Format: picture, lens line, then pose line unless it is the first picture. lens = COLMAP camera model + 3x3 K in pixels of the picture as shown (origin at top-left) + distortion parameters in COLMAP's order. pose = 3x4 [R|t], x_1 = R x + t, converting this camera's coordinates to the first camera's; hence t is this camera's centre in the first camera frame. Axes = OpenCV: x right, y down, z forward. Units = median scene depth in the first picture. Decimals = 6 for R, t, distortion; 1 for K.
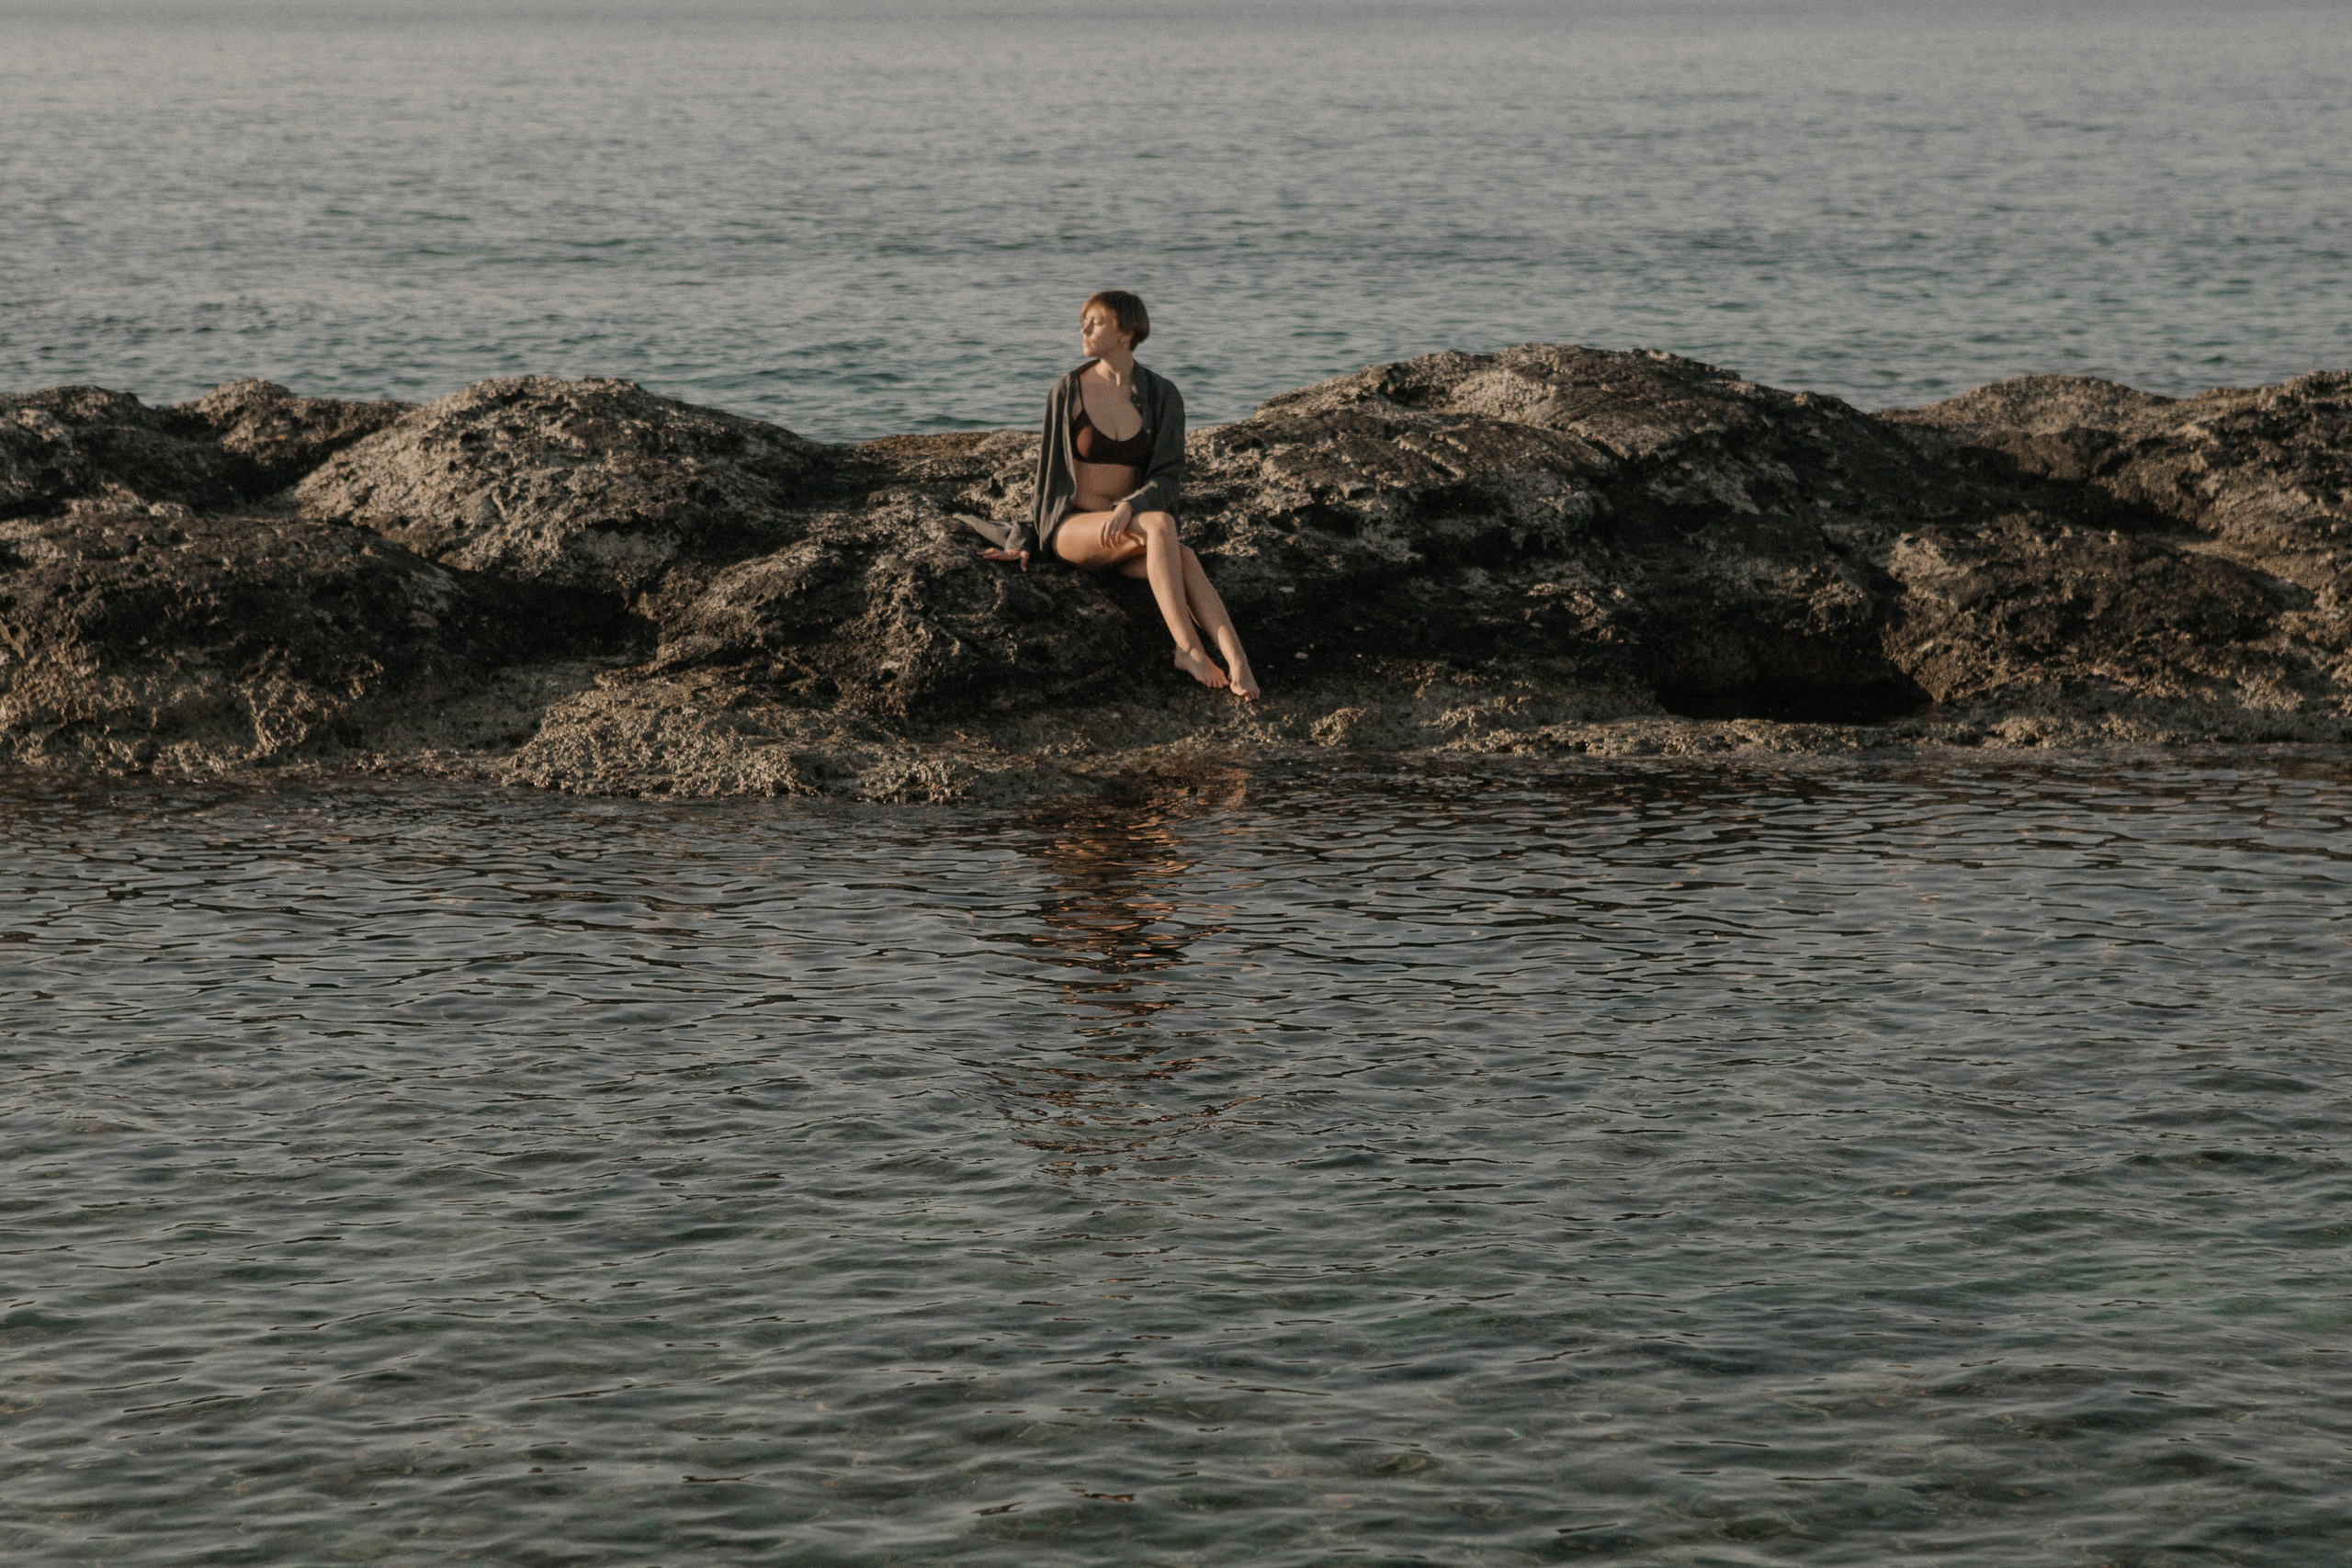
lens RADIAL K [[4923.2, 0, 1115.8], [0, 4923.2, 887.4], [0, 0, 1]] dist [0.381922, 0.000000]
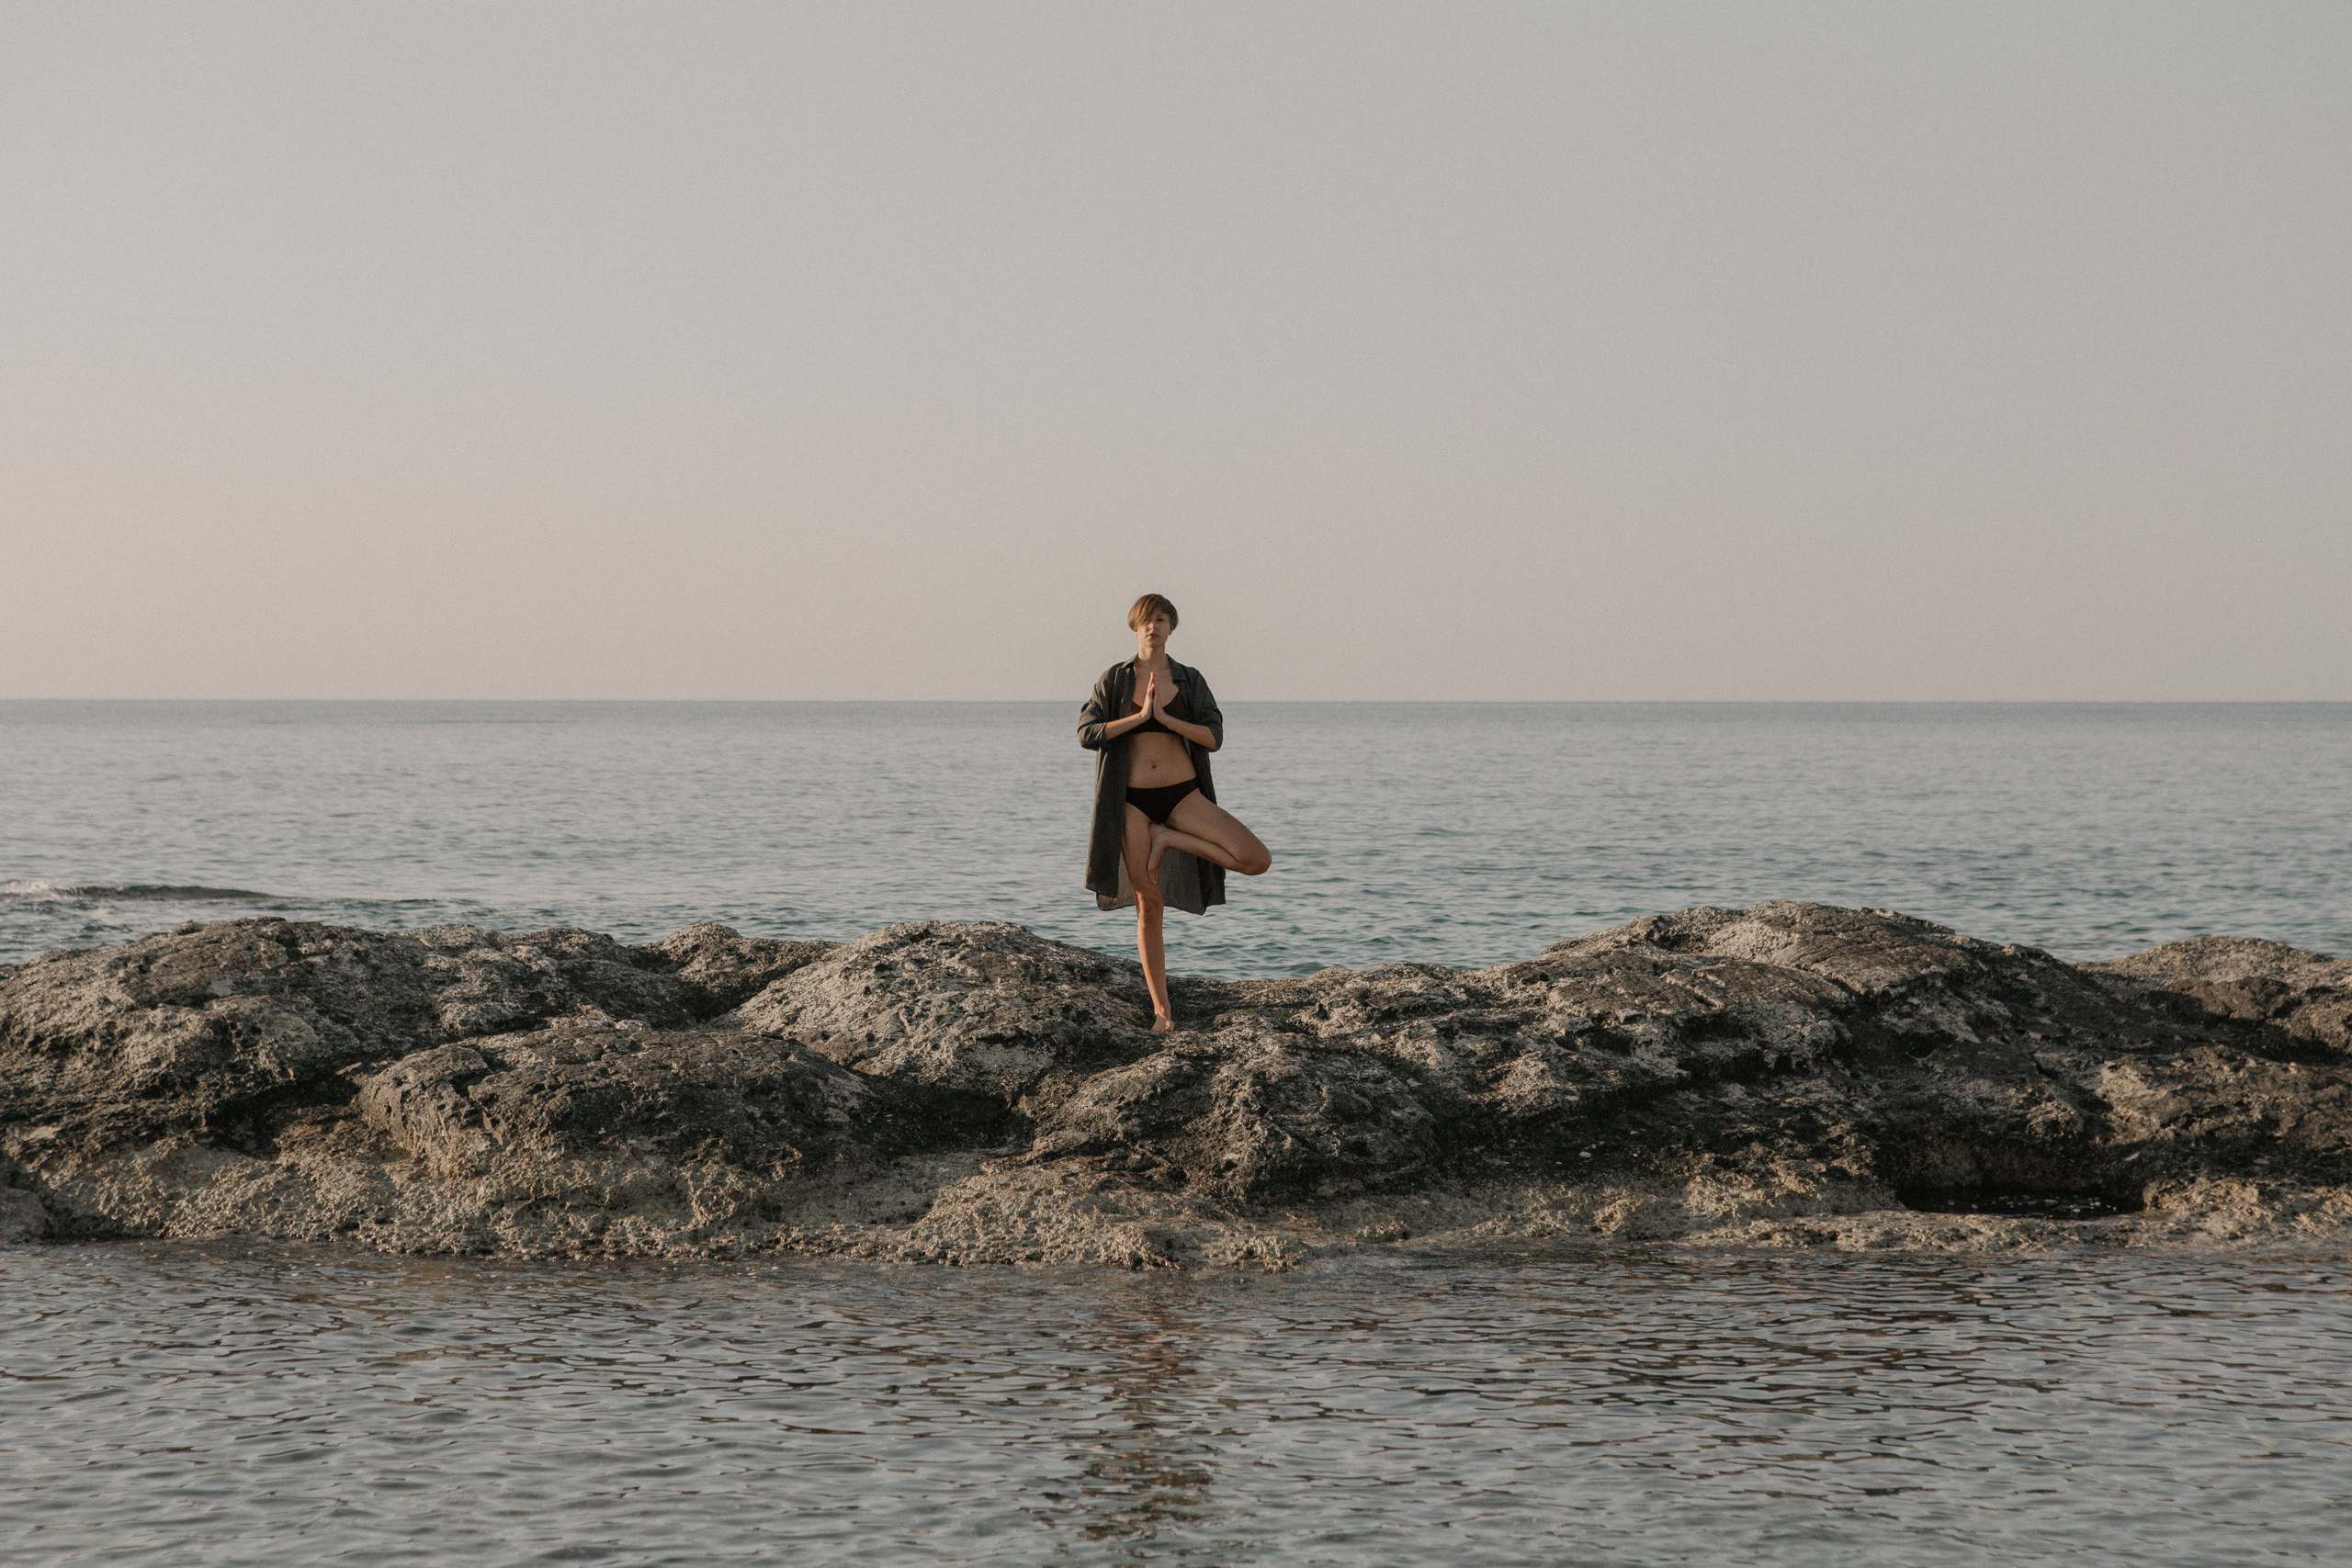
lens RADIAL K [[4923.2, 0, 1179.8], [0, 4923.2, 781.4], [0, 0, 1]] dist [0.381922, 0.000000]
pose [[0.998343, 0.005046, -0.057315, 0.008796], [-0.010724, 0.995008, -0.099213, -0.018099], [0.056528, 0.099664, 0.993414, -0.174821]]
